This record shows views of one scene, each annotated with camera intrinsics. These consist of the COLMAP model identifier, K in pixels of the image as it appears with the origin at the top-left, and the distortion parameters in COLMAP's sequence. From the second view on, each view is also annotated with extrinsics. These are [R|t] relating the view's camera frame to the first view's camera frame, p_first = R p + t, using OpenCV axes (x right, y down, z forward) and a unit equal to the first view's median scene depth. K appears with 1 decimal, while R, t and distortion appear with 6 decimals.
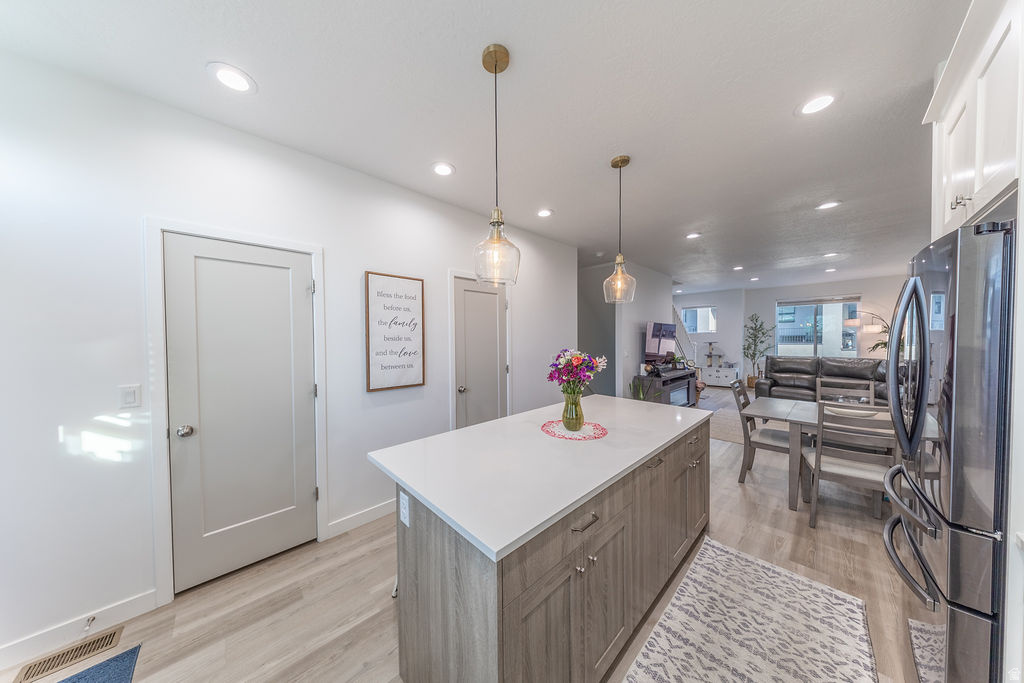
lens RADIAL K [[302.7, 0, 498.6], [0, 302.7, 344.7], [0, 0, 1]] dist [-0.000179, -0.000029]
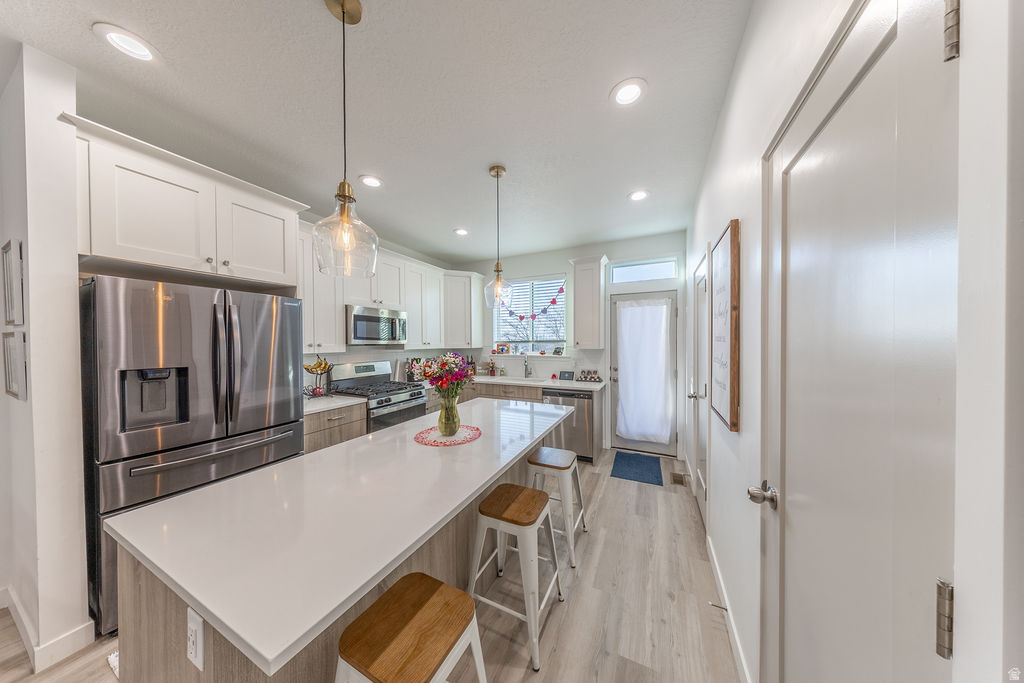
lens RADIAL K [[290.2, 0, 512.4], [0, 290.2, 344.3], [0, 0, 1]] dist [0.015715, -0.000005]
pose [[-0.928205, 0.018588, -0.371604, 0.291527], [0.006234, 0.999388, 0.034420, -0.031155], [0.372016, 0.029632, -0.927753, 1.415793]]
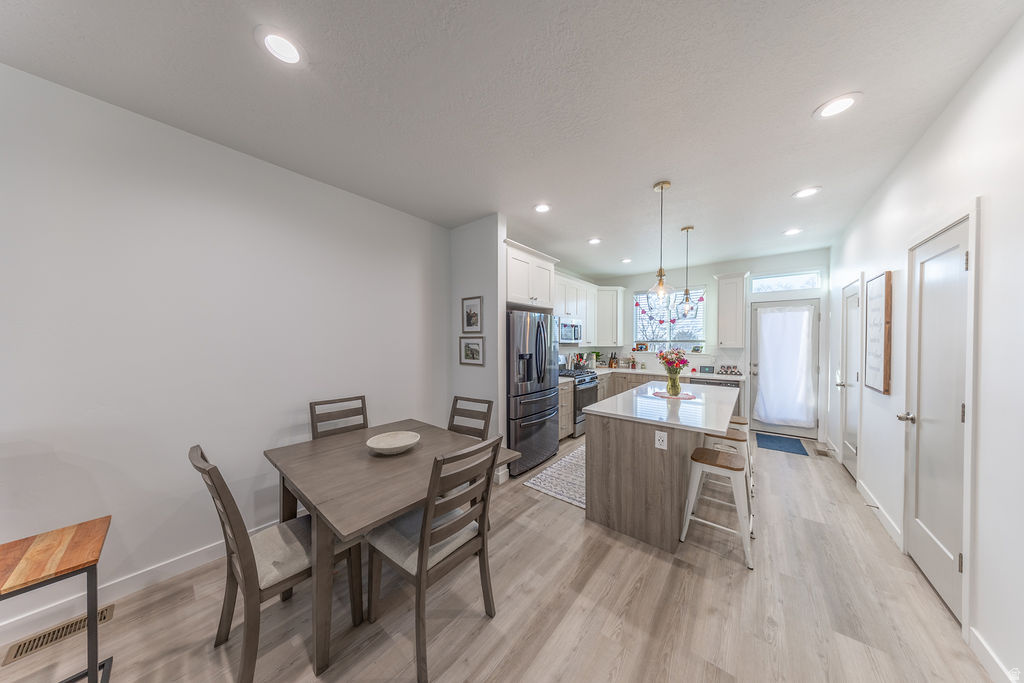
lens RADIAL K [[291.4, 0, 514.3], [0, 291.4, 344.5], [0, 0, 1]] dist [0.000573, 0.000033]
pose [[-0.989492, 0.012764, -0.144020, 0.988332], [0.007754, 0.999347, 0.035296, -0.048984], [0.144376, 0.033809, -0.988945, 1.795674]]
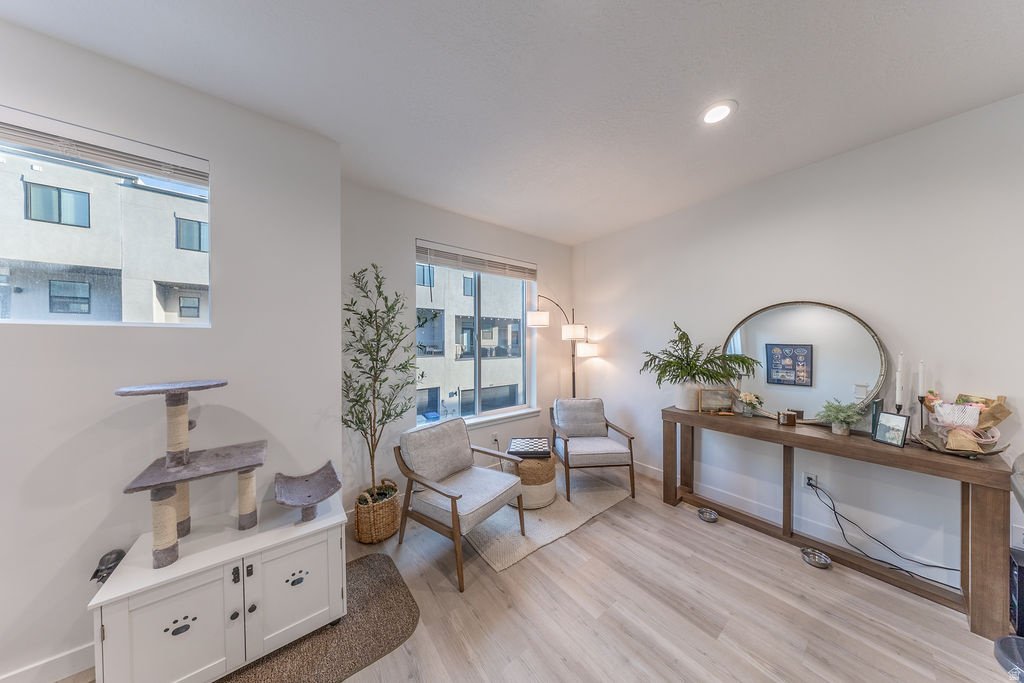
lens RADIAL K [[297.9, 0, 516.9], [0, 297.9, 341.9], [0, 0, 1]] dist [0.000585, -0.000088]
pose [[0.067495, 0.012413, 0.997642, 1.973748], [0.025581, 0.999572, -0.014168, -0.084542], [-0.997392, 0.026477, 0.067148, 2.876048]]
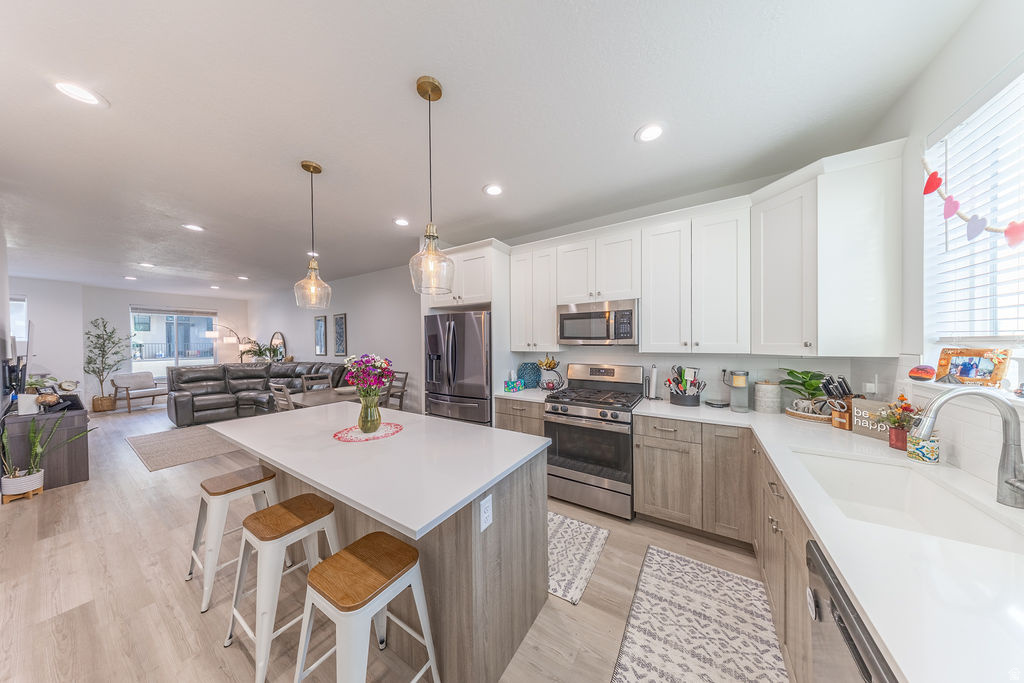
lens RADIAL K [[293.5, 0, 511.8], [0, 293.5, 343.8], [0, 0, 1]] dist [-0.000152, 0.000033]
pose [[-0.267885, 0.006272, 0.963430, -0.635968], [0.032664, 0.999463, 0.002575, -0.004044], [-0.962897, 0.032160, -0.267946, 0.563997]]
